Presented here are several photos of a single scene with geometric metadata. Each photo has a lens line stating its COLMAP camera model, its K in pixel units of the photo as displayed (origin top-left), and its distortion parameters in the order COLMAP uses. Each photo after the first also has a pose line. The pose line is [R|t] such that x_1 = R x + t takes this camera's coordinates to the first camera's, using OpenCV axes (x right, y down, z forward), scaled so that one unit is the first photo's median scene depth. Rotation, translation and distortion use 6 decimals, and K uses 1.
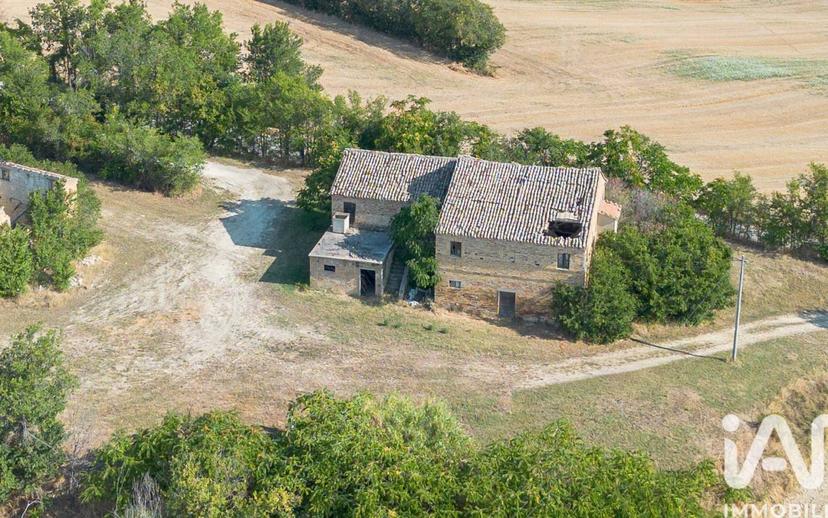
lens RADIAL K [[1309.0, 0, 415.6], [0, 1309.0, 145.5], [0, 0, 1]] dist [0.084842, 0.116741]
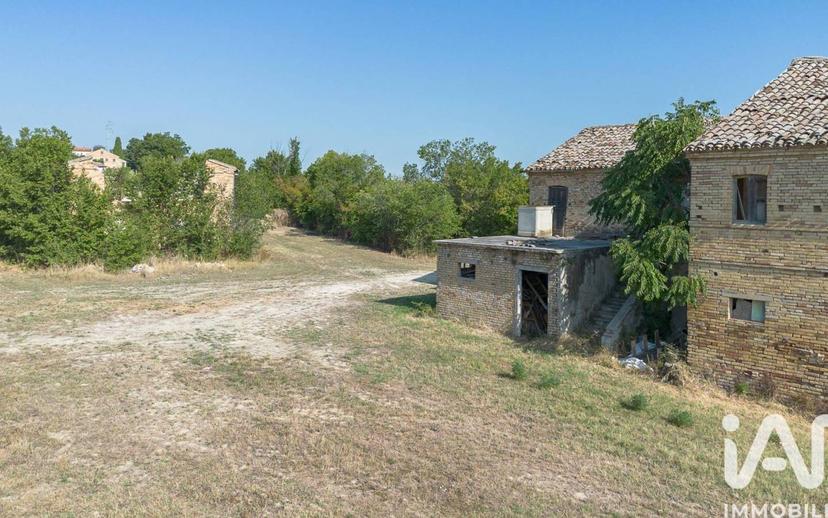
lens RADIAL K [[665.6, 0, 416.5], [0, 665.6, 209.1], [0, 0, 1]] dist [0.066515, -0.052540]
pose [[0.830647, 0.007122, -0.556753, 0.056326], [-0.191179, 0.942778, -0.273169, 0.145982], [0.522949, 0.333346, 0.784477, 0.806676]]
